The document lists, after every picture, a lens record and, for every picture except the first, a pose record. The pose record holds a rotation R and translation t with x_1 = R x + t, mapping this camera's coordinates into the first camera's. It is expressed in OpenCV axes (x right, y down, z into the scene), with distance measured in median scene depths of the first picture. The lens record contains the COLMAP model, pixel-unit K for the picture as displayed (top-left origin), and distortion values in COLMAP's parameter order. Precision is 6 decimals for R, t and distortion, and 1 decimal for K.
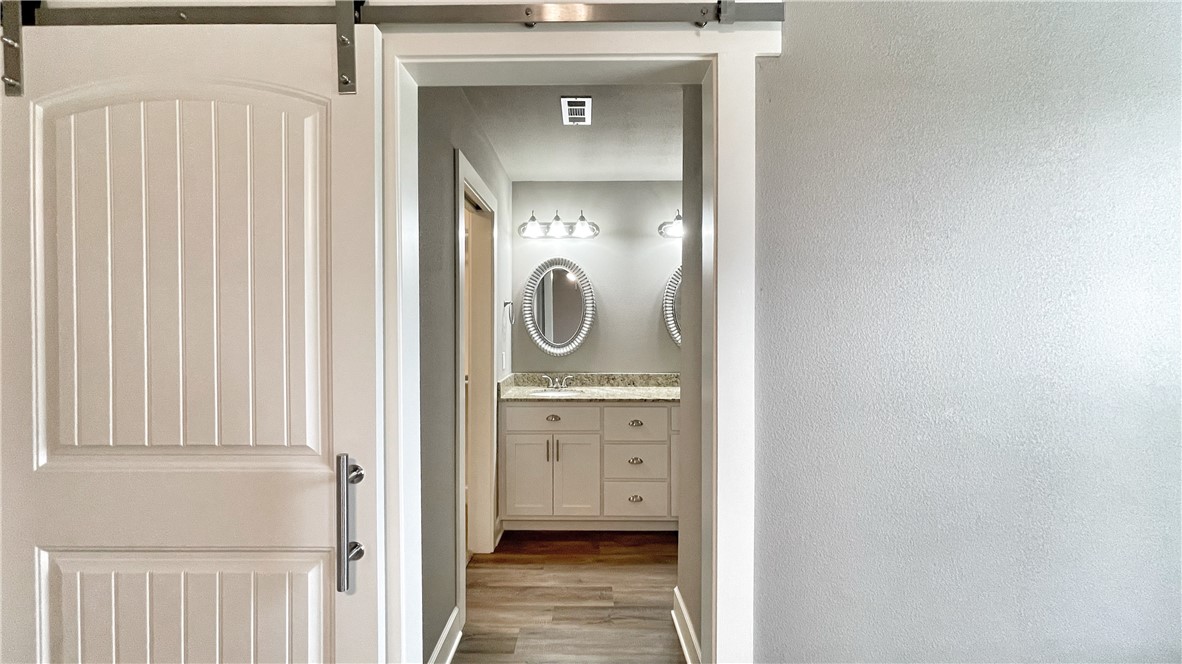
lens RADIAL K [[474.4, 0, 586.7], [0, 474.4, 331.1], [0, 0, 1]] dist [-0.002203, 0.000003]
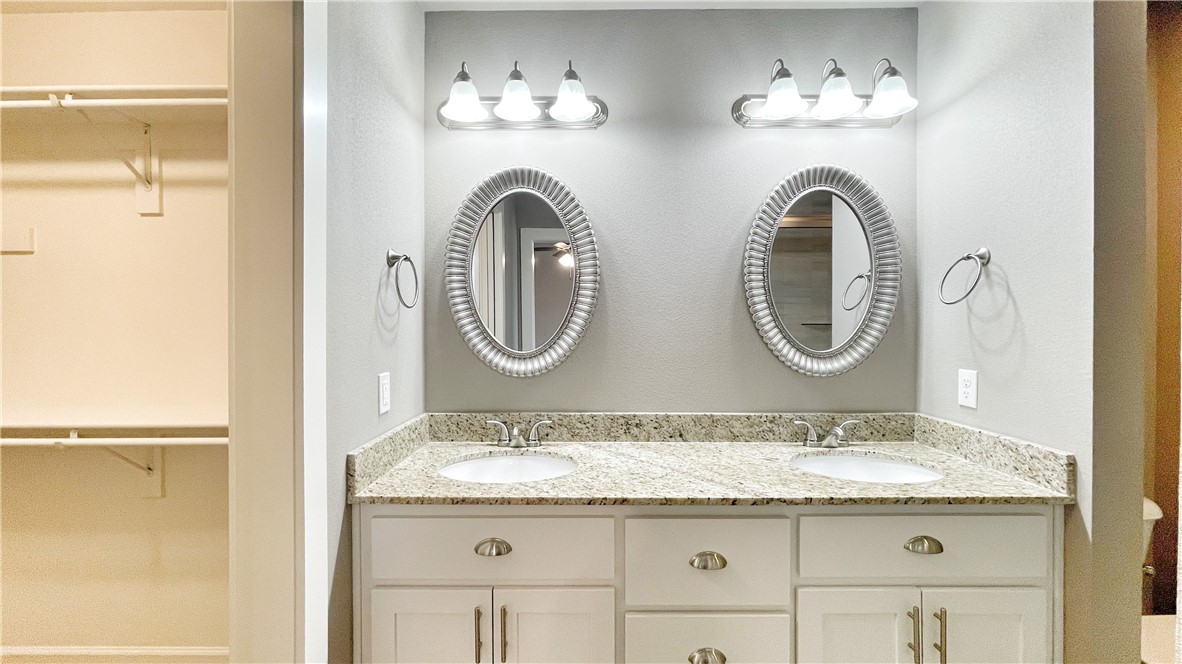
lens RADIAL K [[477.3, 0, 585.0], [0, 477.3, 331.8], [0, 0, 1]] dist [0.000040, 0.000228]
pose [[0.999997, -0.002345, -0.001095, 0.003851], [0.002338, 0.999980, -0.005892, 0.010051], [0.001109, 0.005889, 0.999982, 0.523152]]
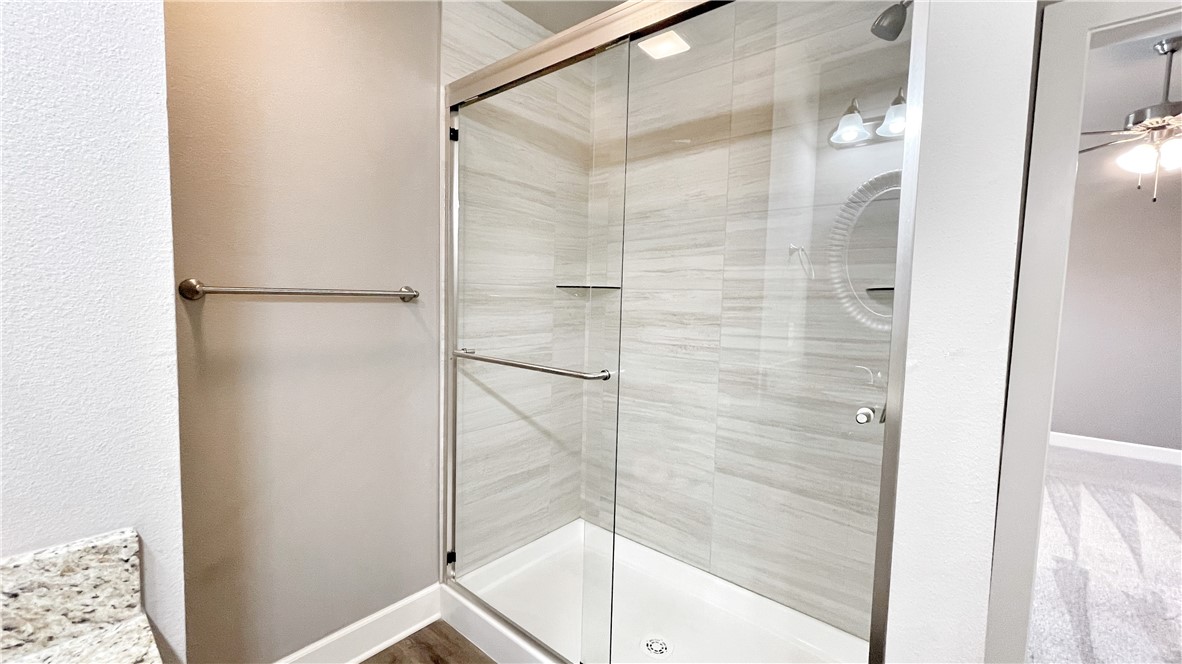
lens RADIAL K [[477.3, 0, 585.0], [0, 477.3, 331.8], [0, 0, 1]] dist [0.000040, 0.000228]
pose [[-0.761685, -0.068910, 0.644273, 0.126668], [-0.020482, 0.996392, 0.082357, 0.013008], [-0.647624, 0.049535, -0.760348, 0.865065]]
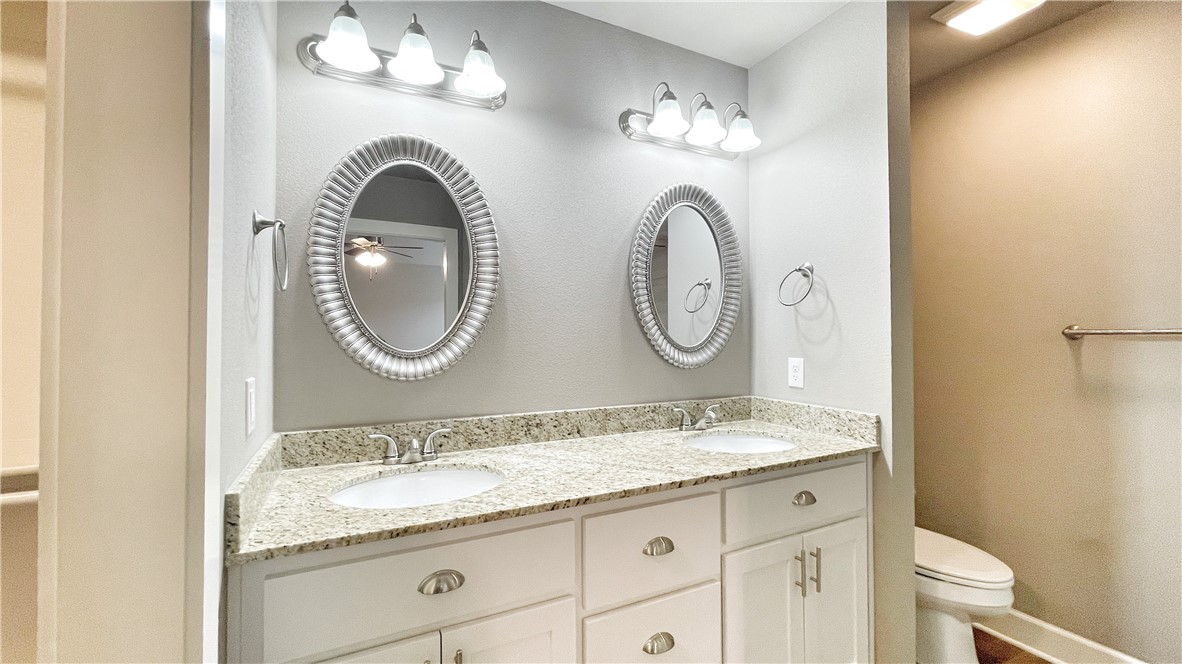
lens RADIAL K [[470.3, 0, 580.9], [0, 470.3, 331.5], [0, 0, 1]] dist [0.001135, 0.000068]
pose [[0.896849, 0.000860, 0.442336, -0.107650], [0.010207, 0.999692, -0.022639, 0.021356], [-0.442219, 0.024819, 0.896564, 0.575122]]
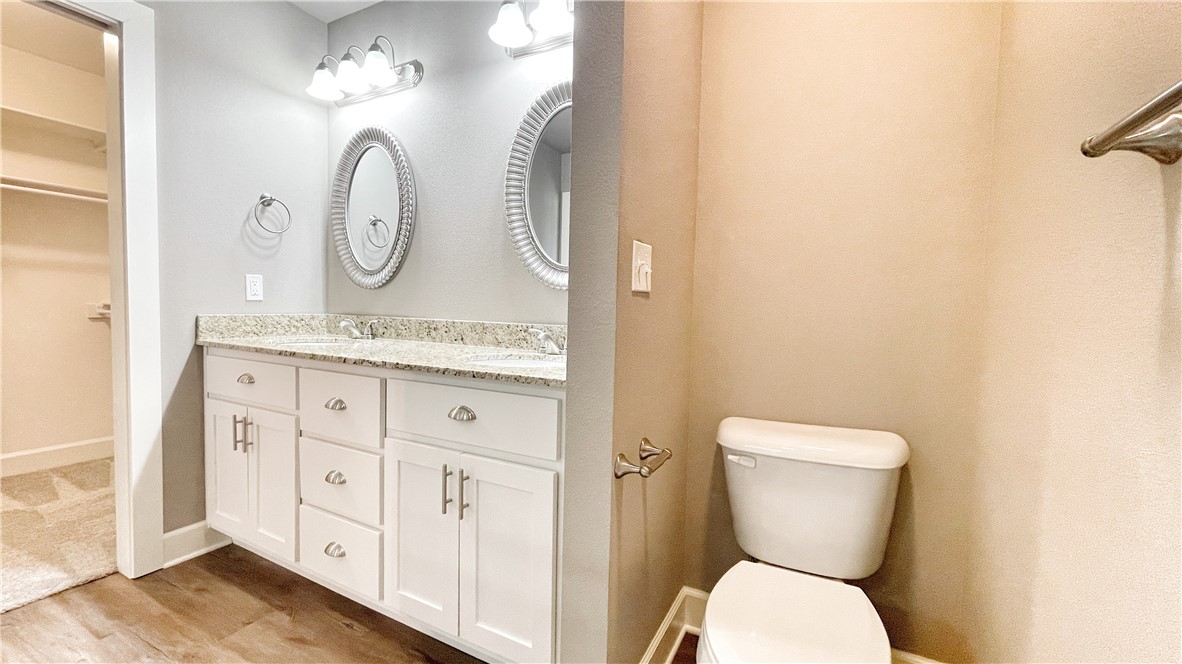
lens RADIAL K [[477.3, 0, 585.0], [0, 477.3, 331.8], [0, 0, 1]] dist [0.000040, 0.000228]
pose [[0.884937, 0.045549, -0.463479, 0.486183], [-0.028379, 0.998630, 0.043955, 0.073776], [0.464846, -0.025744, 0.885017, 0.573541]]
